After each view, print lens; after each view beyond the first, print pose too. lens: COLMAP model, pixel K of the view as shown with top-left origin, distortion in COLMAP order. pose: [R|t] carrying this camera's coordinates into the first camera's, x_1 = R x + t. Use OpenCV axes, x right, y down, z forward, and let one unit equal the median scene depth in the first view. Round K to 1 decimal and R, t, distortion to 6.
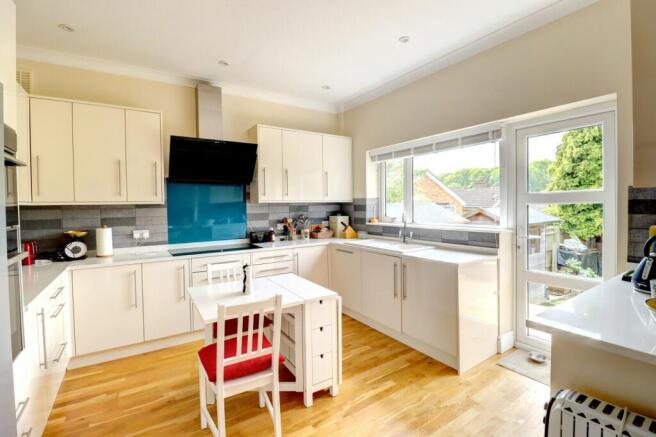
lens RADIAL K [[304.1, 0, 329.5], [0, 304.1, 212.5], [0, 0, 1]] dist [-0.007050, -0.008098]
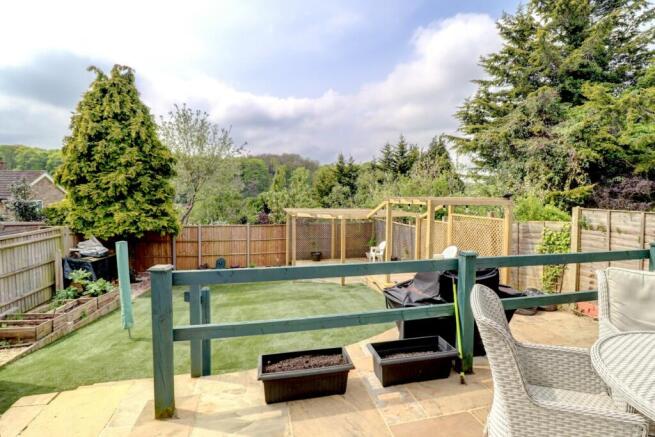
lens RADIAL K [[303.7, 0, 332.0], [0, 303.7, 212.9], [0, 0, 1]] dist [-0.007050, -0.008098]
pose [[0.351976, -0.036670, 0.935290, 0.308807], [0.010083, 0.999323, 0.035386, -0.003467], [-0.935955, -0.003025, 0.352108, 0.153959]]
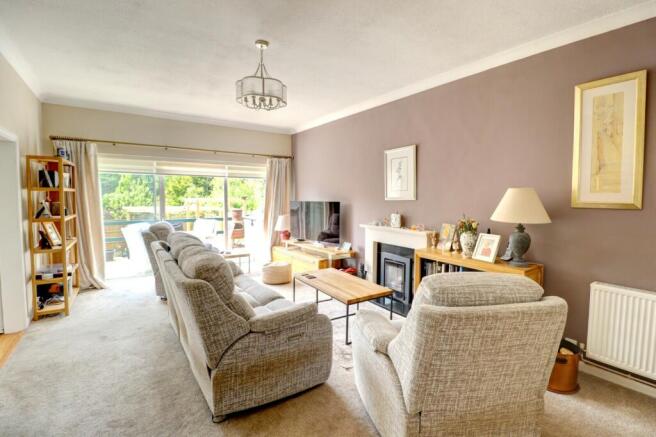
lens RADIAL K [[304.1, 0, 328.4], [0, 304.1, 217.3], [0, 0, 1]] dist [-0.007050, -0.008098]
pose [[-0.011469, -0.059702, 0.998150, -2.263556], [0.018027, 0.998041, 0.059903, 0.007934], [-0.999772, 0.018680, -0.010370, -1.998454]]
